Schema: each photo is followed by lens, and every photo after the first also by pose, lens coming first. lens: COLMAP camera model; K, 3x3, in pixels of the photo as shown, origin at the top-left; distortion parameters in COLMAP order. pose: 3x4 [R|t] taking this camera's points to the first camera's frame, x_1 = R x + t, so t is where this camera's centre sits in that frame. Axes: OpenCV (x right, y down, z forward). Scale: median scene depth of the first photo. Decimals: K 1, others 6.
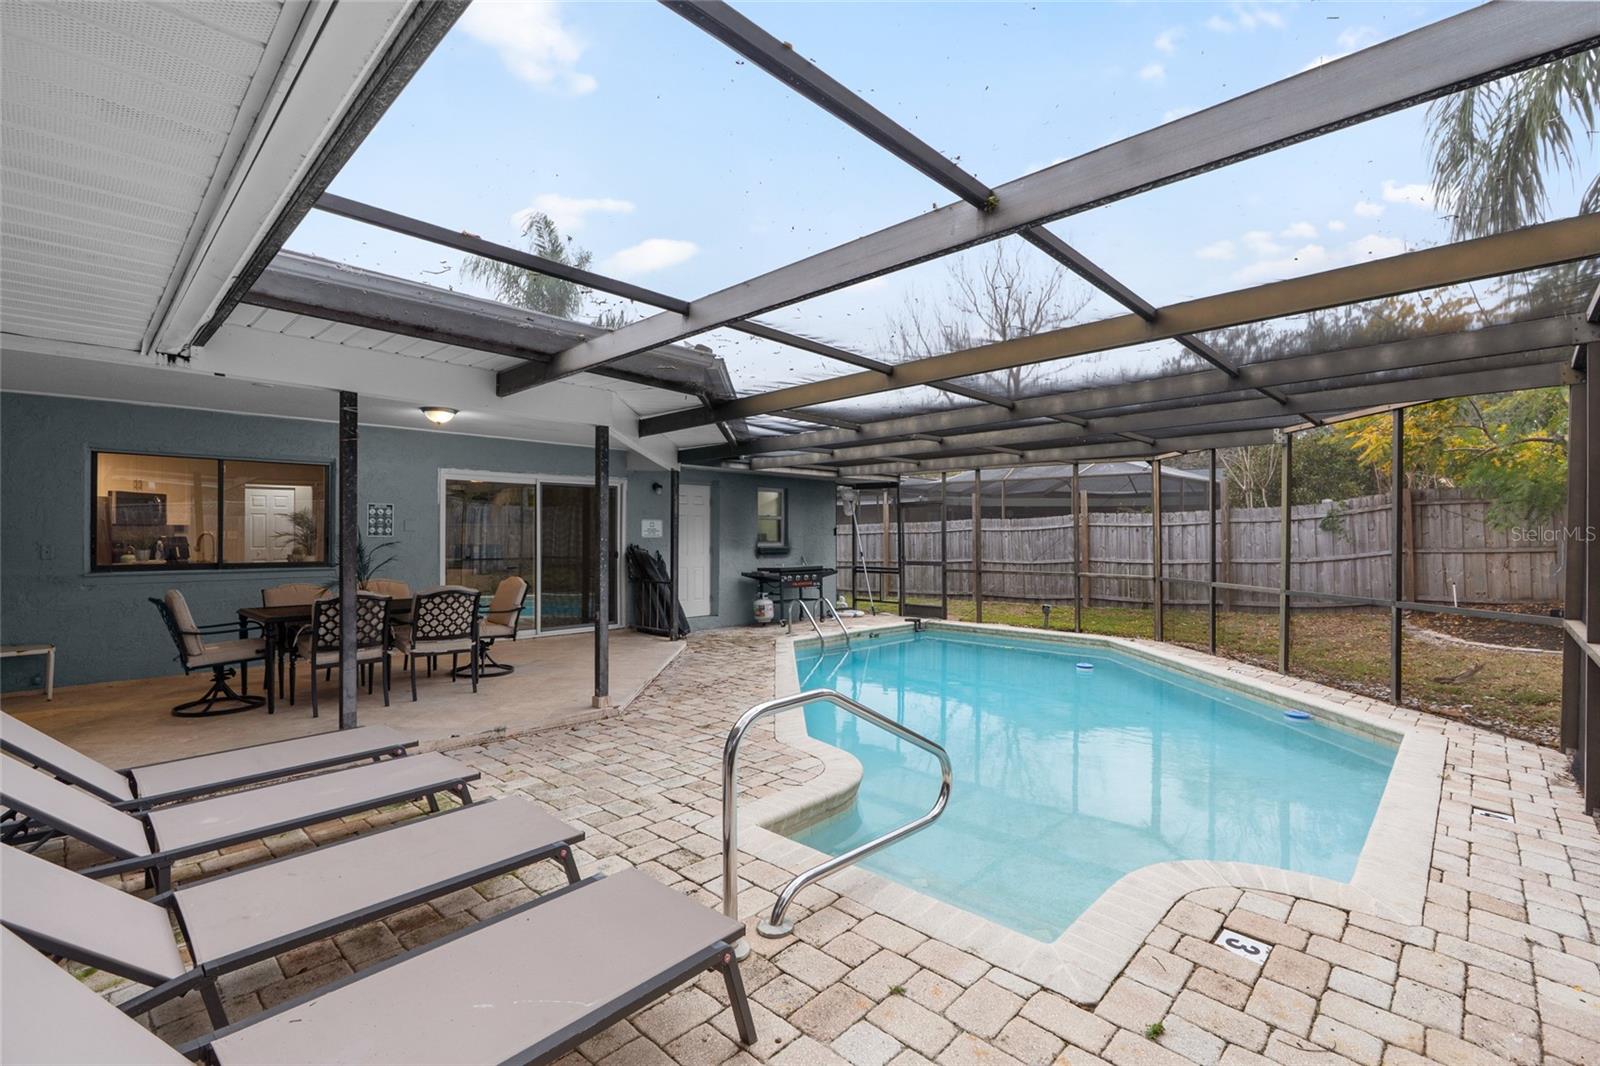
lens RADIAL K [[721.8, 0, 800.0], [0, 721.8, 533.0], [0, 0, 1]] dist [-0.001905, -0.000157]
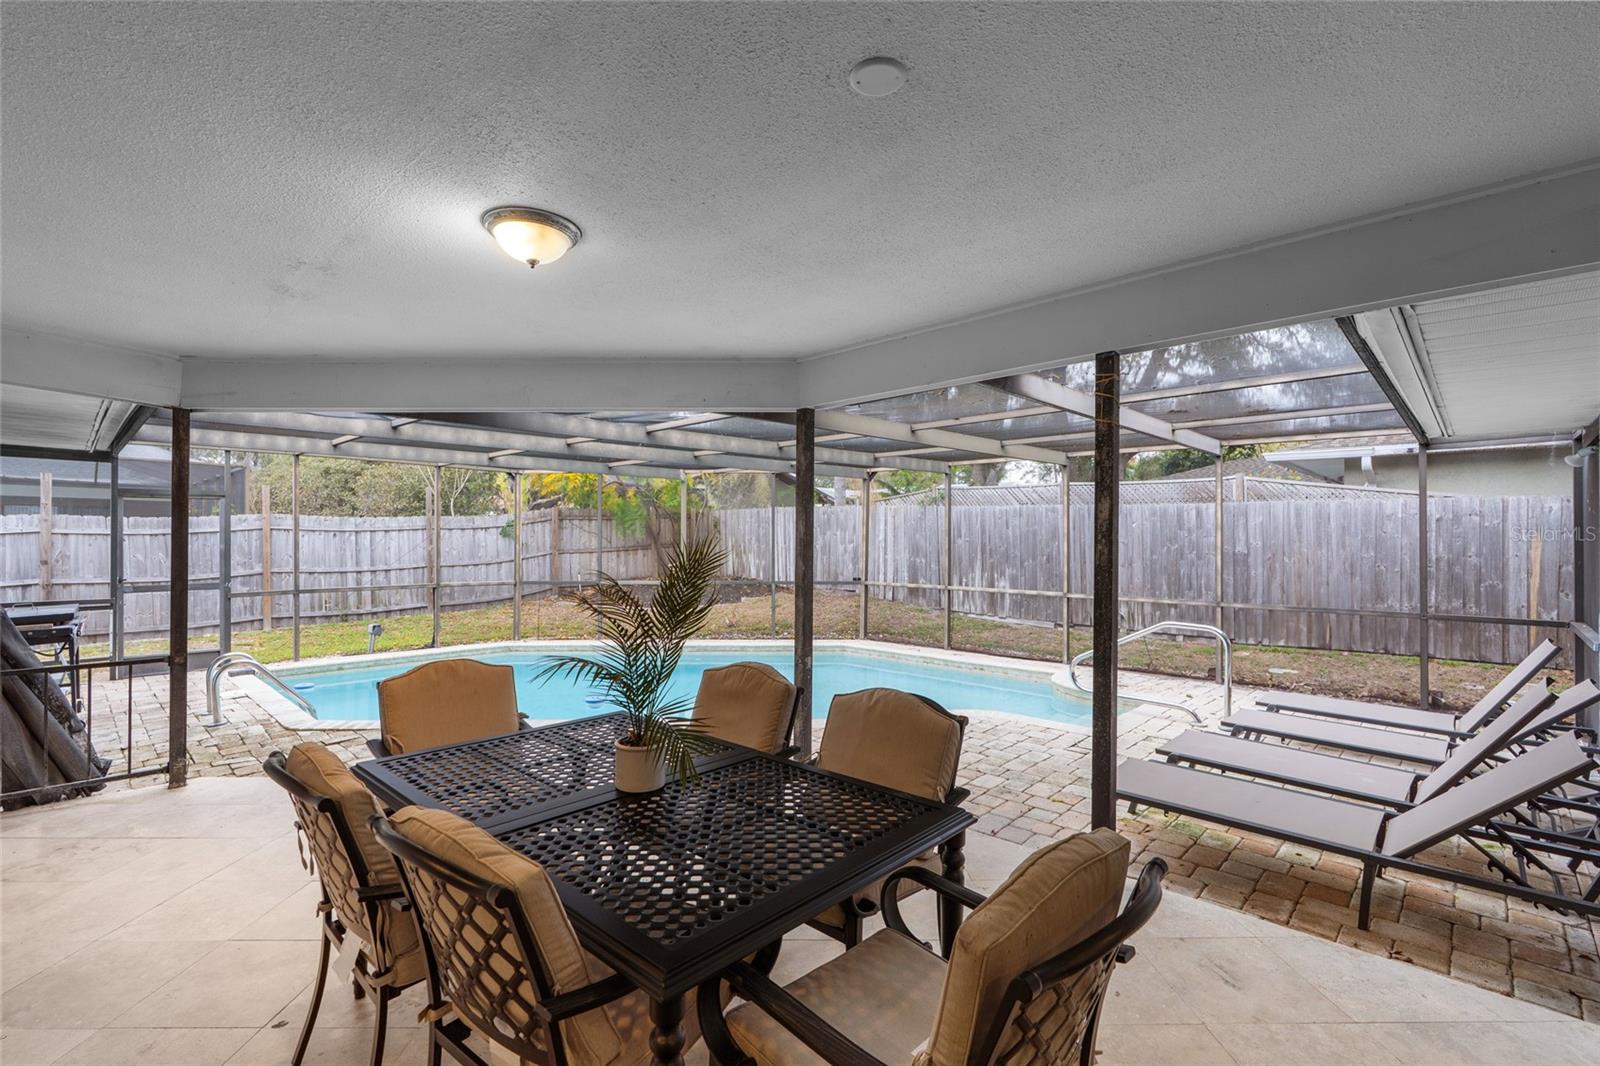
lens RADIAL K [[721.8, 0, 800.0], [0, 721.8, 533.0], [0, 0, 1]] dist [-0.001905, -0.000157]
pose [[0.018163, 0.005945, 0.999817, -0.442645], [-0.004815, 0.999971, -0.005858, -0.004421], [-0.999823, -0.004708, 0.018191, 0.431031]]
